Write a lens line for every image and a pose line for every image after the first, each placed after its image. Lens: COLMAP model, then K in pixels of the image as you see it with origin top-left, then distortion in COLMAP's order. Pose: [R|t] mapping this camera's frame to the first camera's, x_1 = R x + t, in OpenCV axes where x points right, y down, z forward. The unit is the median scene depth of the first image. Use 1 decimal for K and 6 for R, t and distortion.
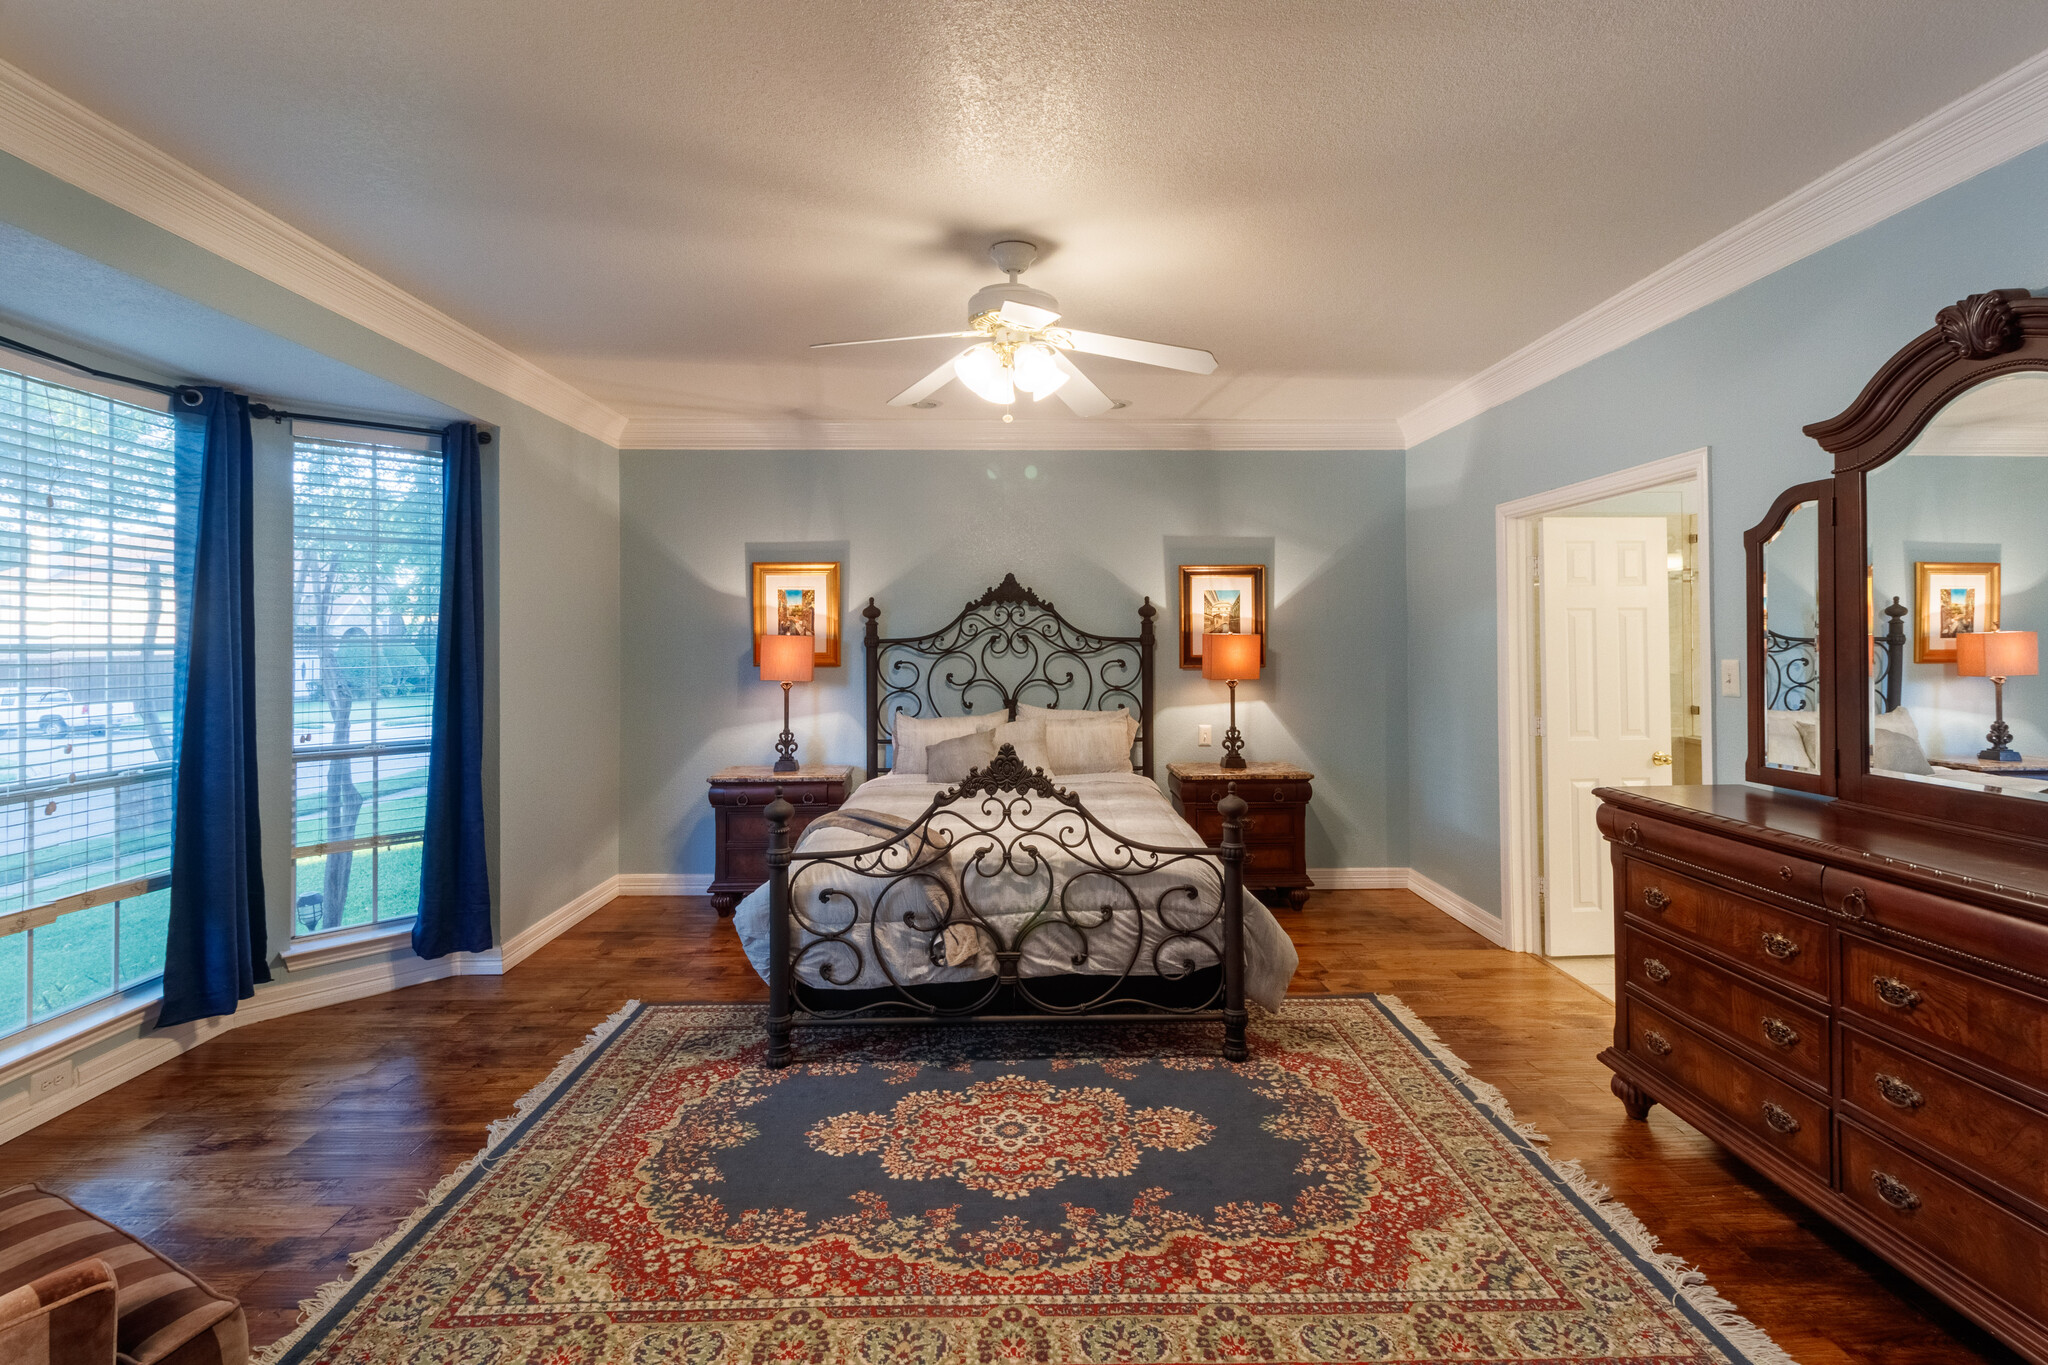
lens RADIAL K [[949.3, 0, 1023.2], [0, 949.3, 628.4], [0, 0, 1]] dist [0.000901, 0.000479]
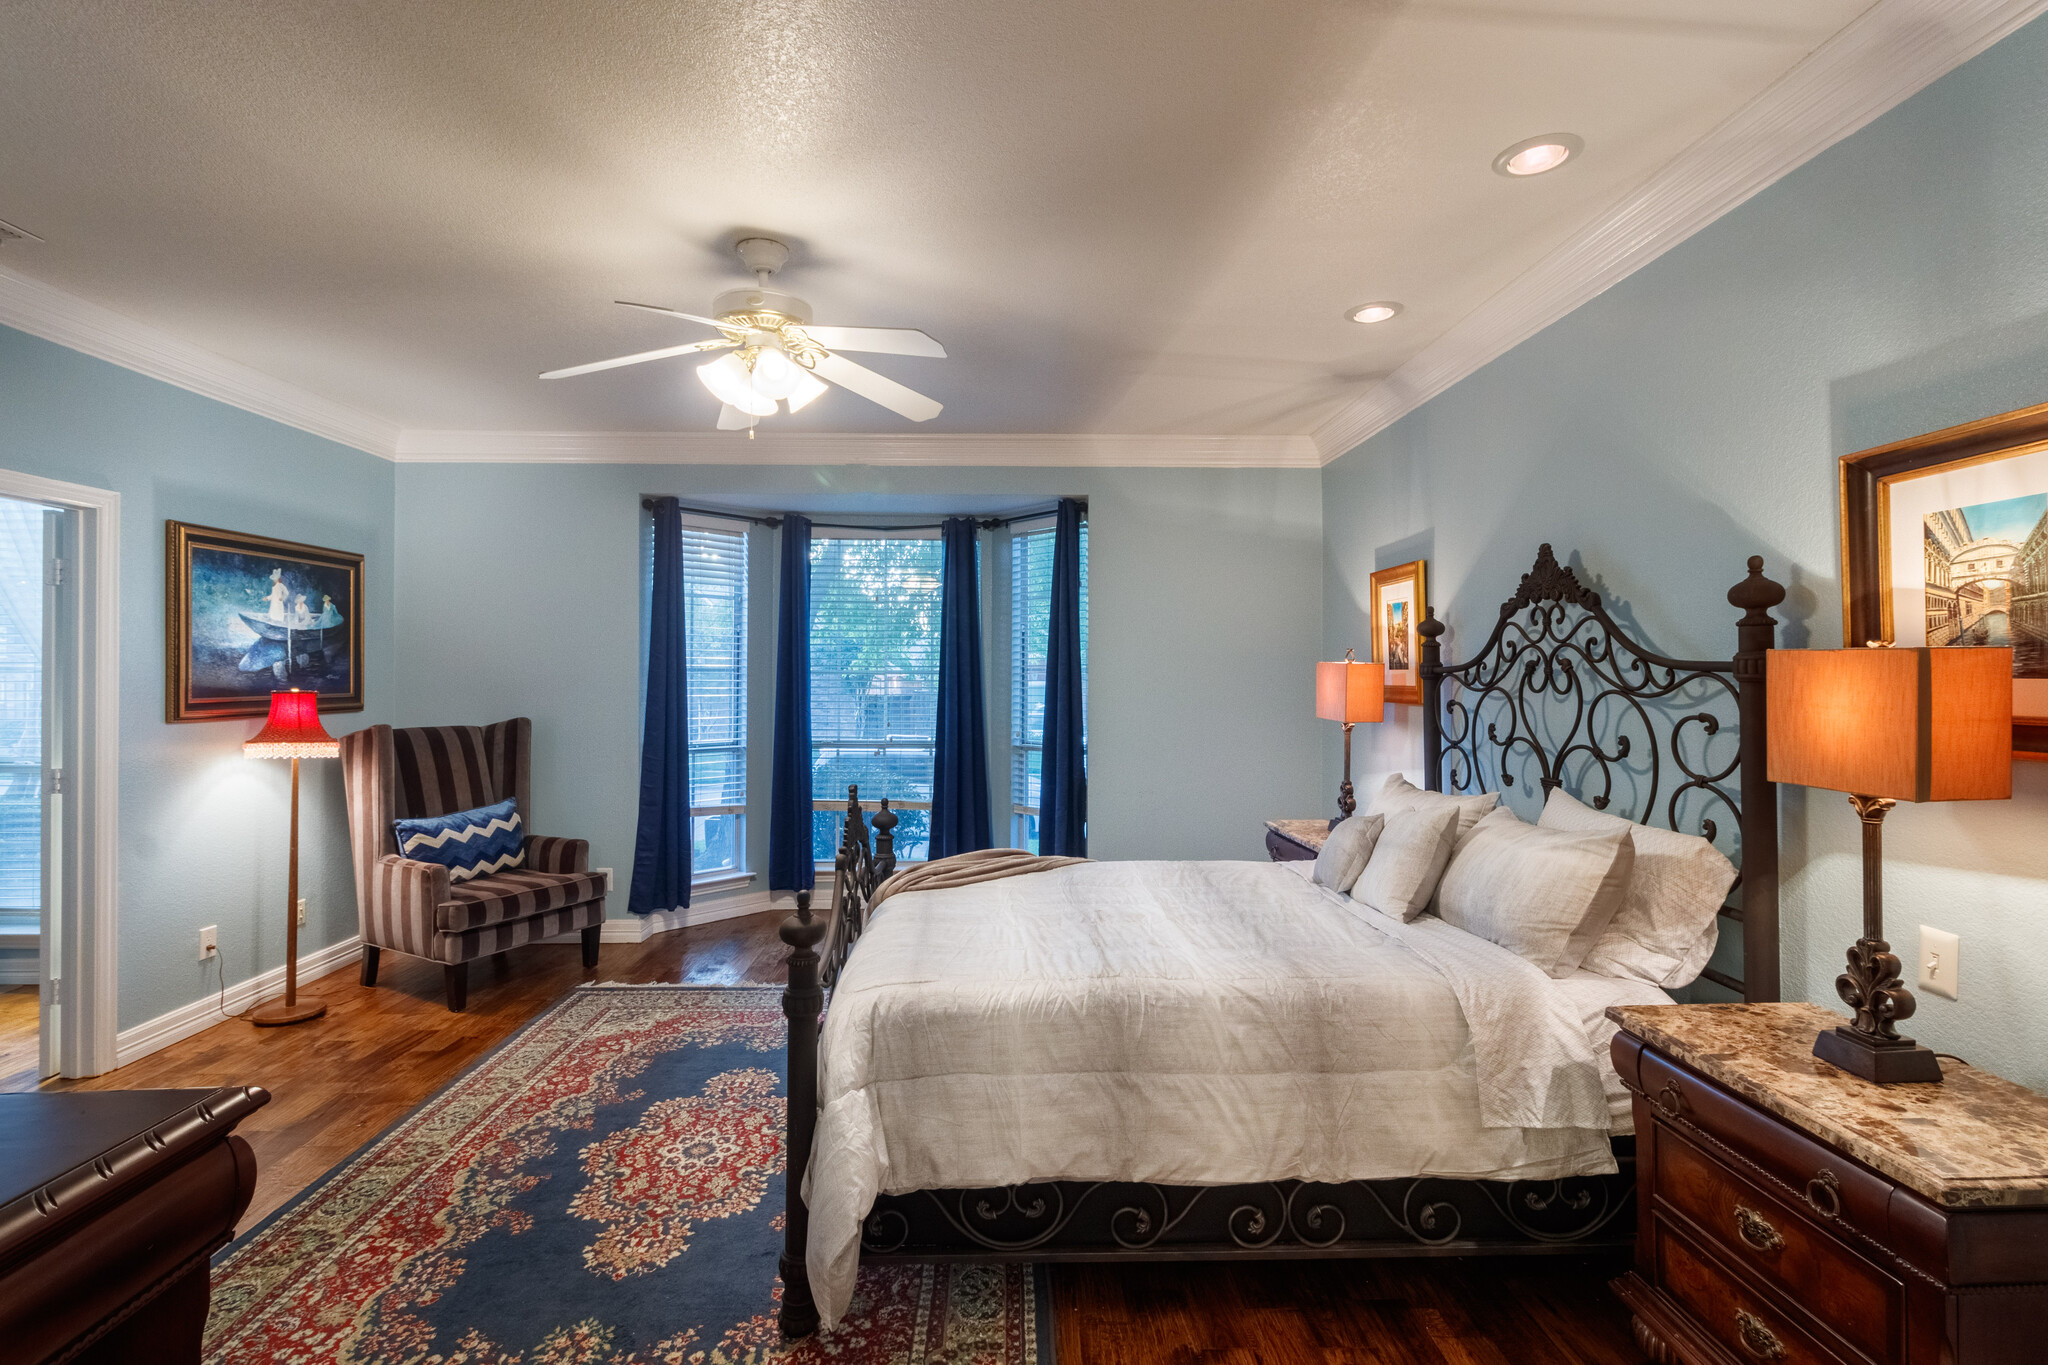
lens RADIAL K [[940.4, 0, 1023.6], [0, 940.4, 670.8], [0, 0, 1]] dist [-0.000447, -0.000094]
pose [[0.014076, 0.000732, -0.999901, 0.914250], [0.010692, 0.999942, 0.000882, 0.018280], [0.999844, -0.010704, 0.014067, 1.230429]]
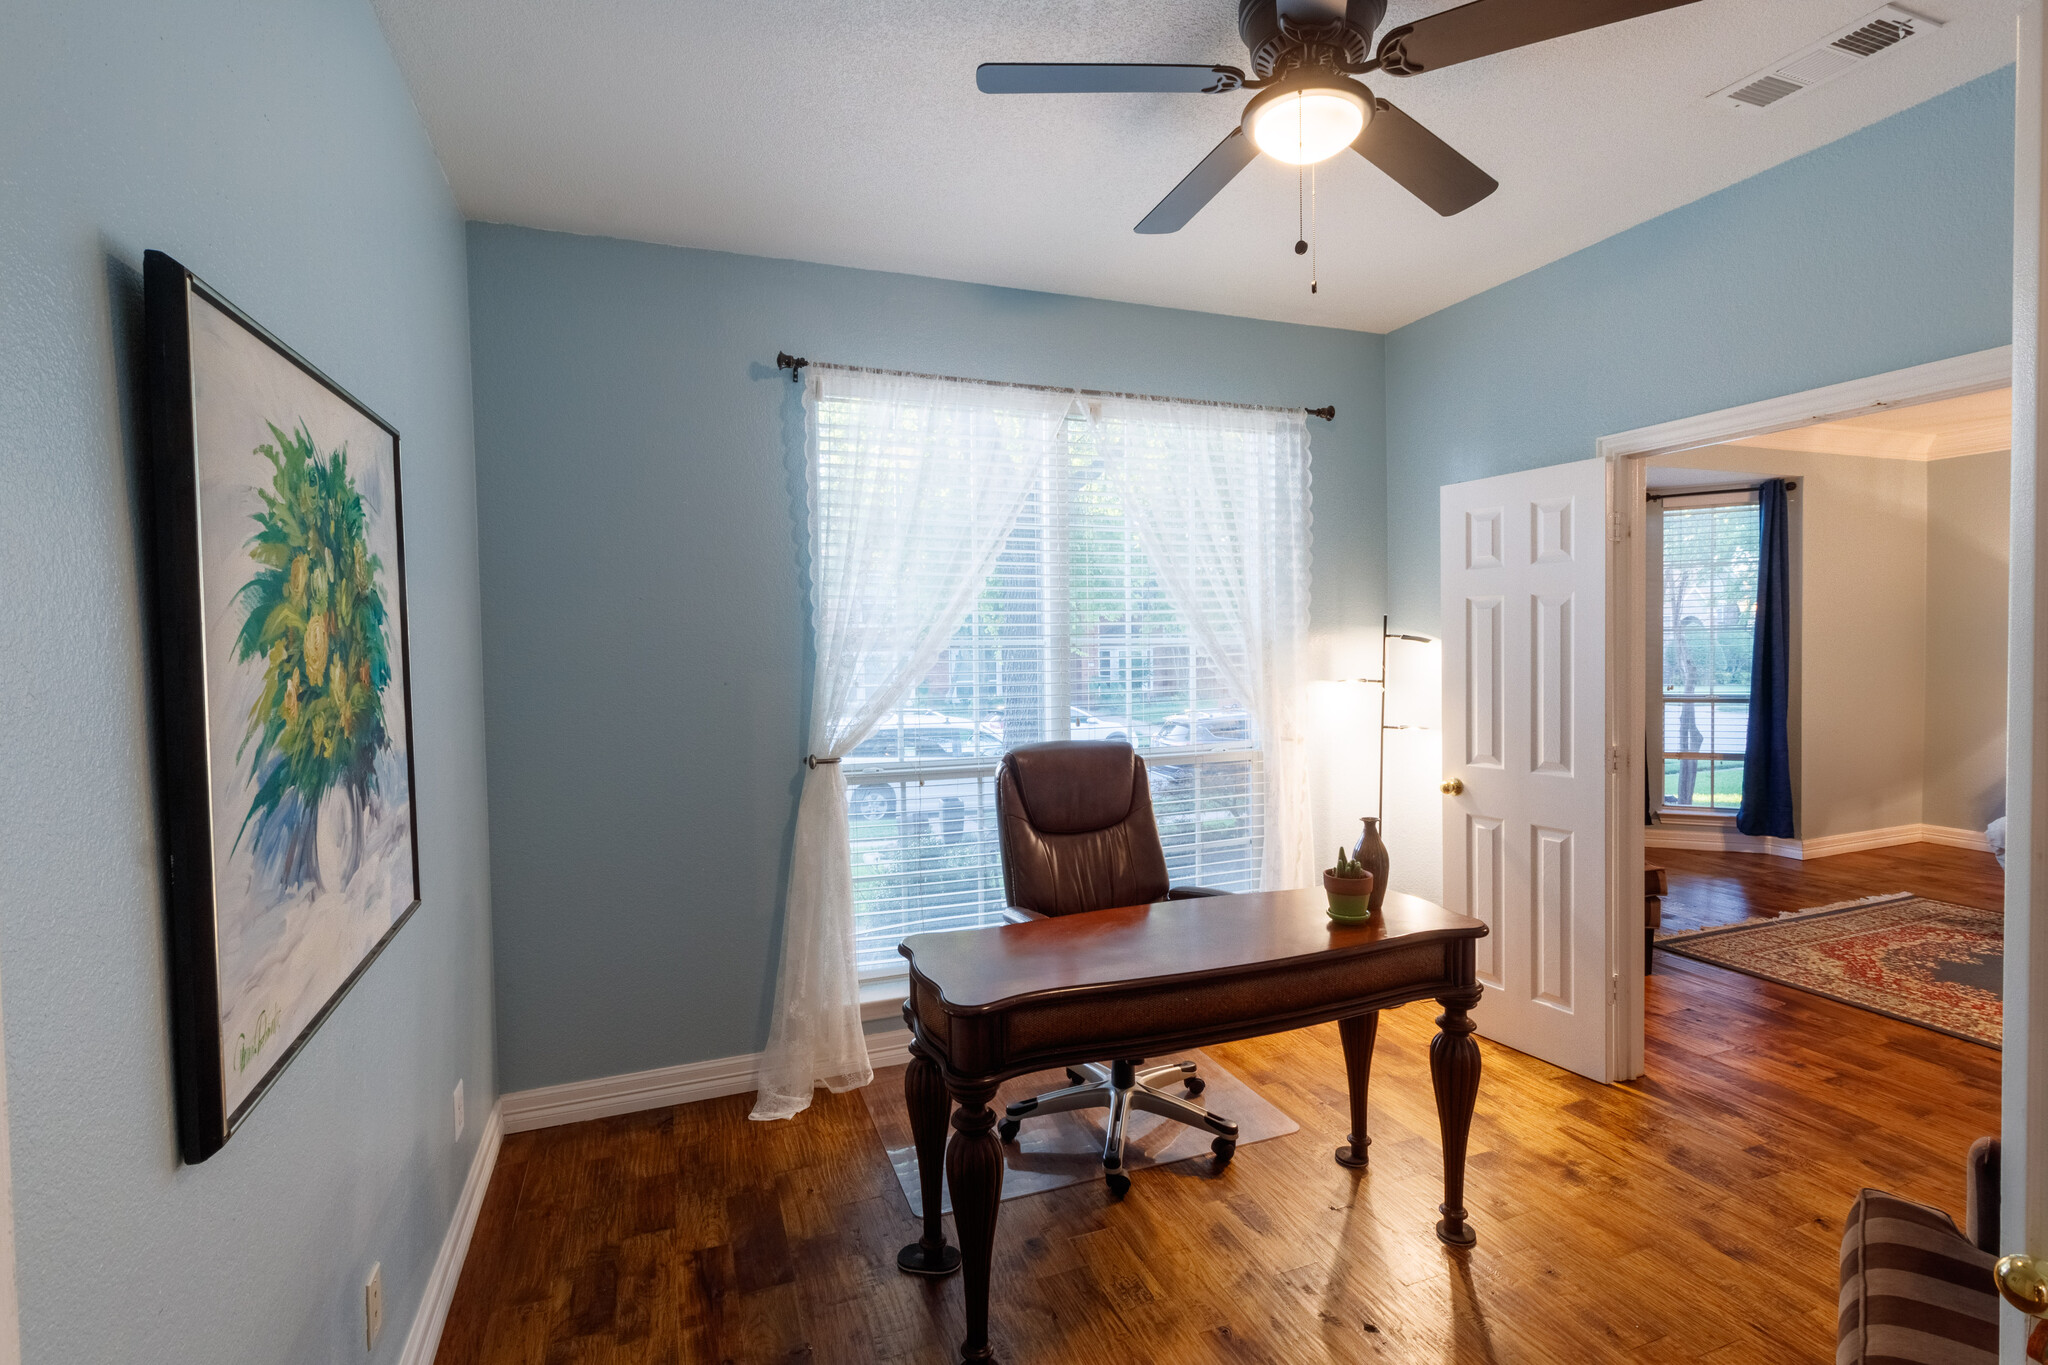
lens RADIAL K [[940.4, 0, 1023.6], [0, 940.4, 670.8], [0, 0, 1]] dist [-0.000447, -0.000094]
pose [[0.335312, 0.026637, -0.941731, 0.527408], [0.027349, 0.998904, 0.037992, -0.011761], [0.941710, -0.038495, 0.334216, -0.781453]]
